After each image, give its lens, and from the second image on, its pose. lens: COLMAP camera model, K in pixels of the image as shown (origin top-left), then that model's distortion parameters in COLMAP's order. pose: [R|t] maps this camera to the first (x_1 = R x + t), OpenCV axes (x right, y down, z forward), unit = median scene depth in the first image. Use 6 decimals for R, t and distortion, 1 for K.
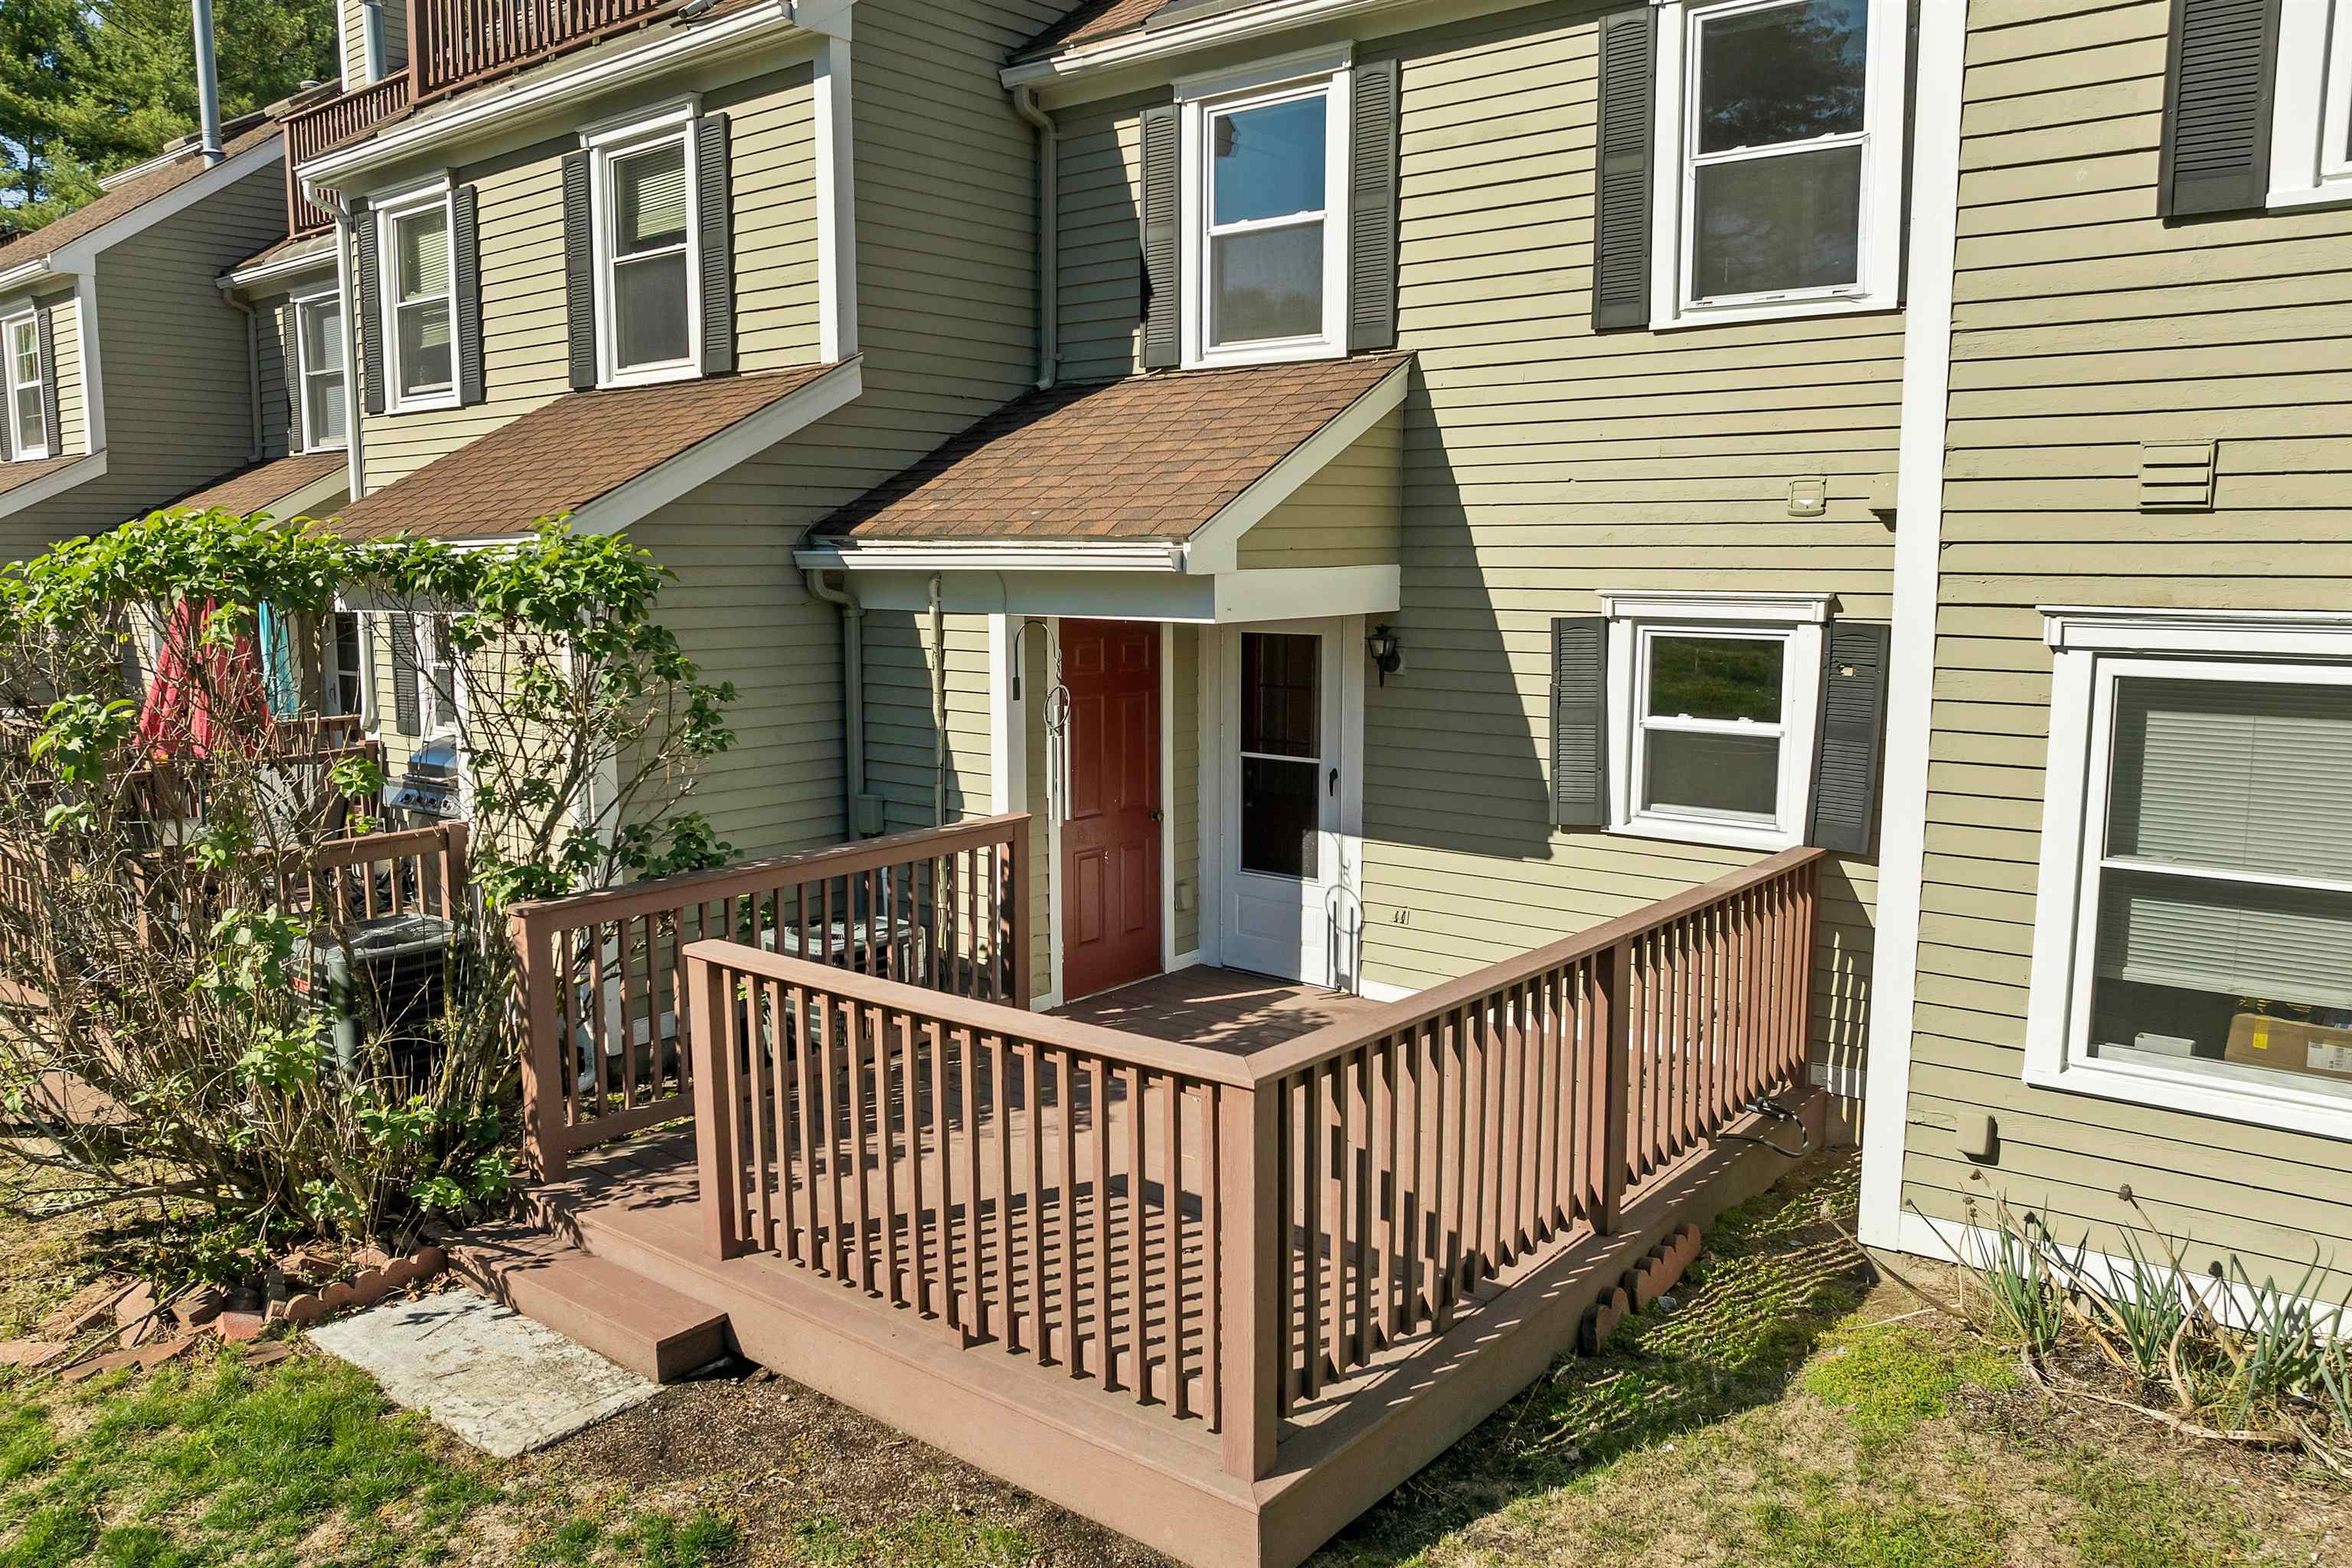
lens RADIAL K [[1688.6, 0, 1176.1], [0, 1688.6, 794.8], [0, 0, 1]] dist [-0.041359, 0.002651]
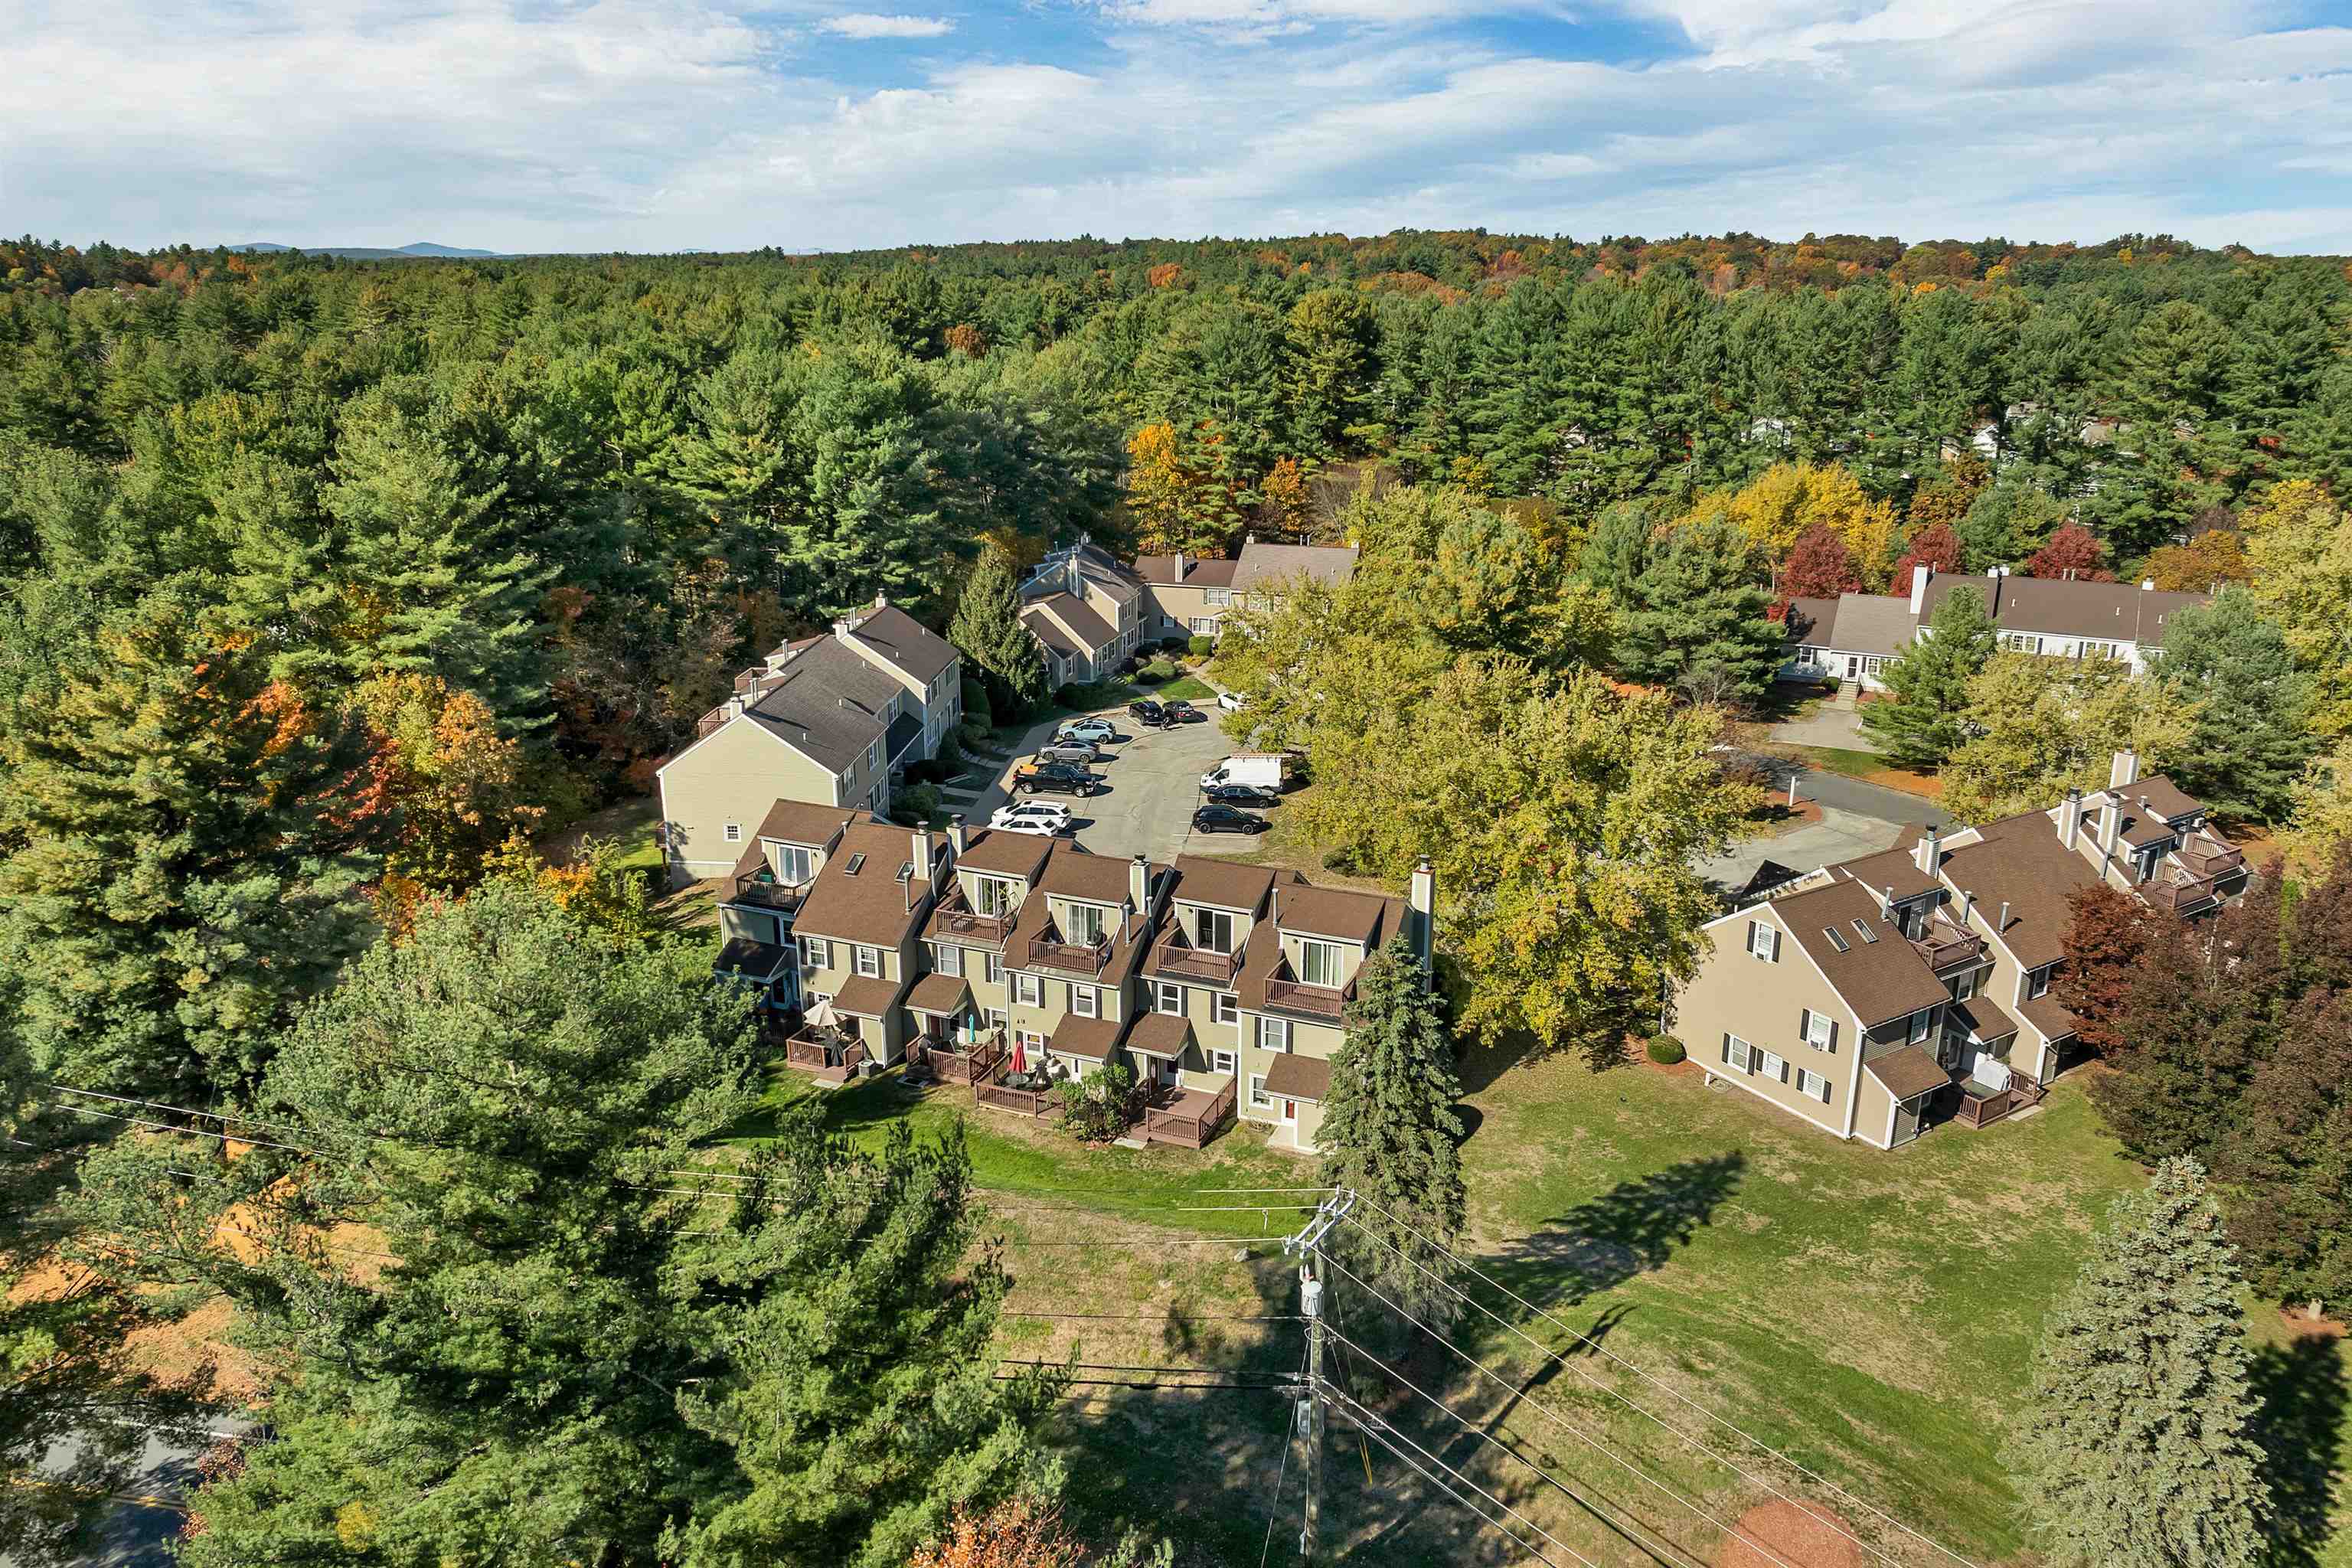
lens RADIAL K [[1688.6, 0, 1170.8], [0, 1688.6, 782.4], [0, 0, 1]] dist [-0.041359, 0.002651]
pose [[0.963050, -0.077969, 0.257791, -2.024635], [0.038804, 0.987361, 0.153666, -2.707291], [-0.266514, -0.137985, 0.953903, -6.842002]]
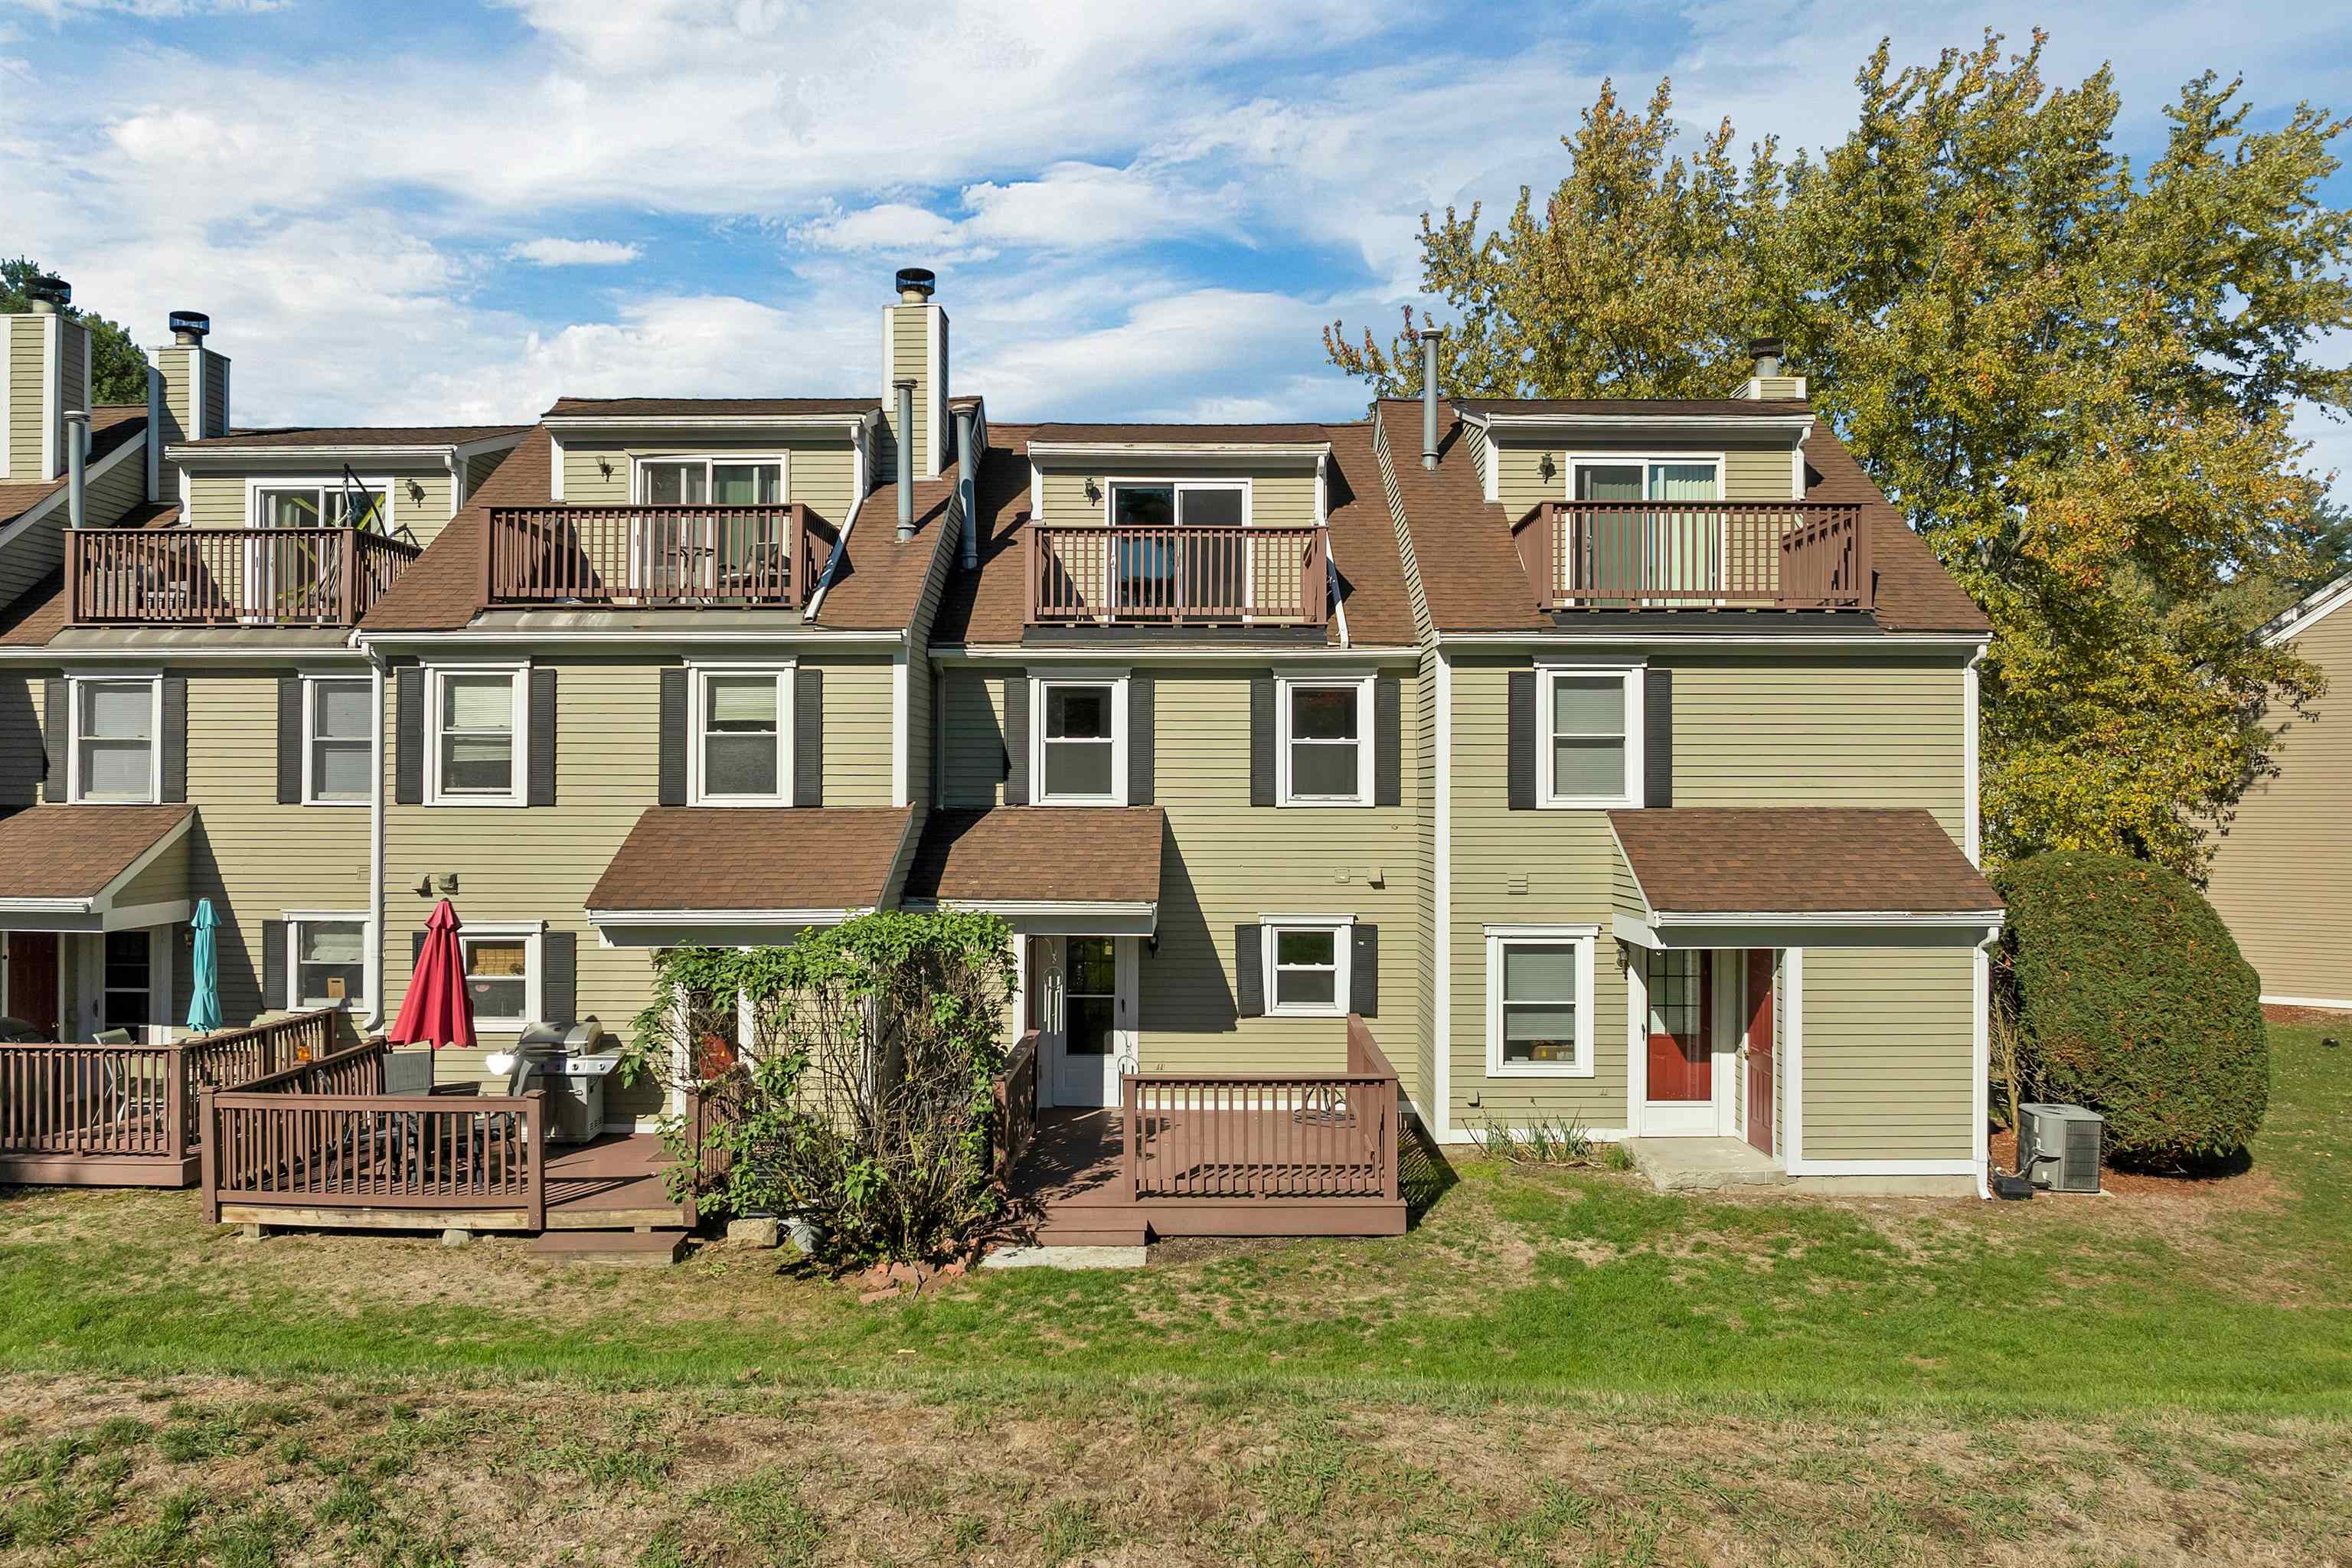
lens RADIAL K [[1688.6, 0, 1196.2], [0, 1688.6, 793.7], [0, 0, 1]] dist [-0.041359, 0.002651]
pose [[0.780718, 0.005320, 0.624860, -1.185682], [0.084874, 0.989794, -0.114470, -0.021529], [-0.619092, 0.142403, 0.772299, -0.730345]]
